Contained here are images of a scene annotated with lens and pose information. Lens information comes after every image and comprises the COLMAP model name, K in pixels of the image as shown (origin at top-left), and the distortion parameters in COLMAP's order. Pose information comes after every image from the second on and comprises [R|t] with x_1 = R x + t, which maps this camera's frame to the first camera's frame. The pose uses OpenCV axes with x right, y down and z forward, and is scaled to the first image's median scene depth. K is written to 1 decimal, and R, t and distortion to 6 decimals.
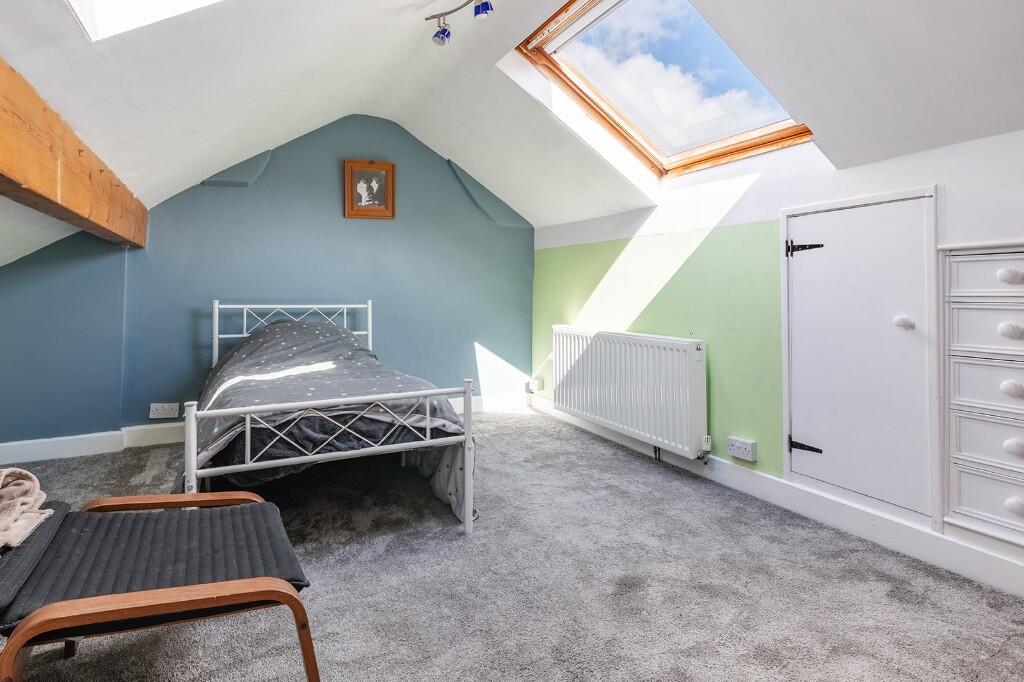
lens RADIAL K [[572.9, 0, 512.3], [0, 572.9, 301.9], [0, 0, 1]] dist [-0.001701, -0.000084]
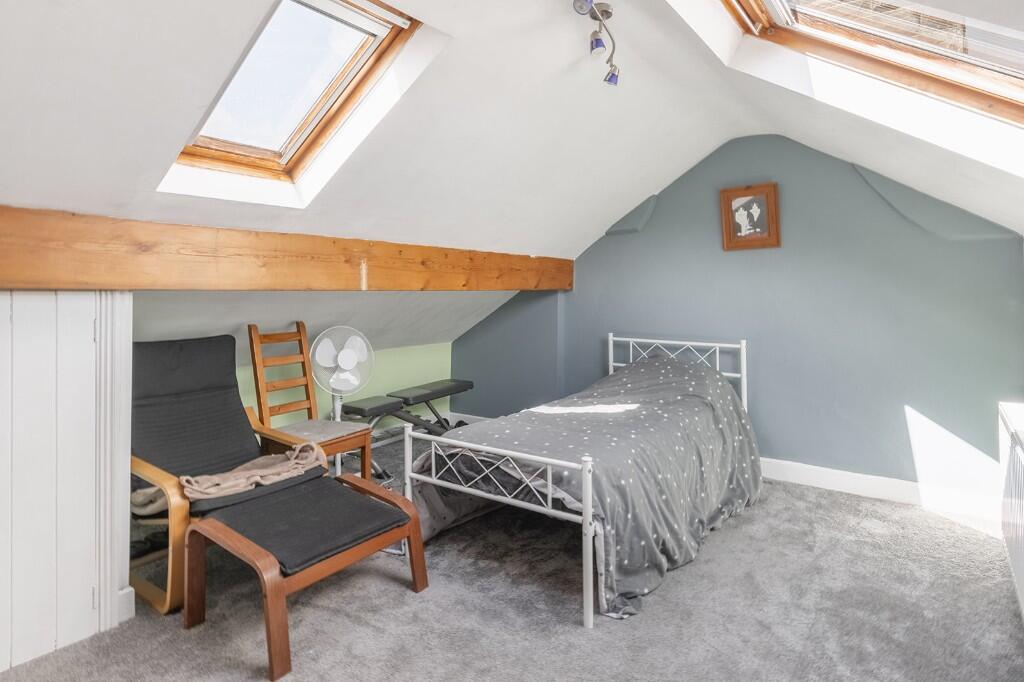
lens RADIAL K [[556.4, 0, 512.2], [0, 556.4, 295.5], [0, 0, 1]] dist [-0.000777, 0.000104]
pose [[0.460912, -0.001384, -0.887445, 0.400617], [-0.009408, 0.999935, -0.006446, -0.070553], [0.887396, 0.011320, 0.460869, 0.295156]]
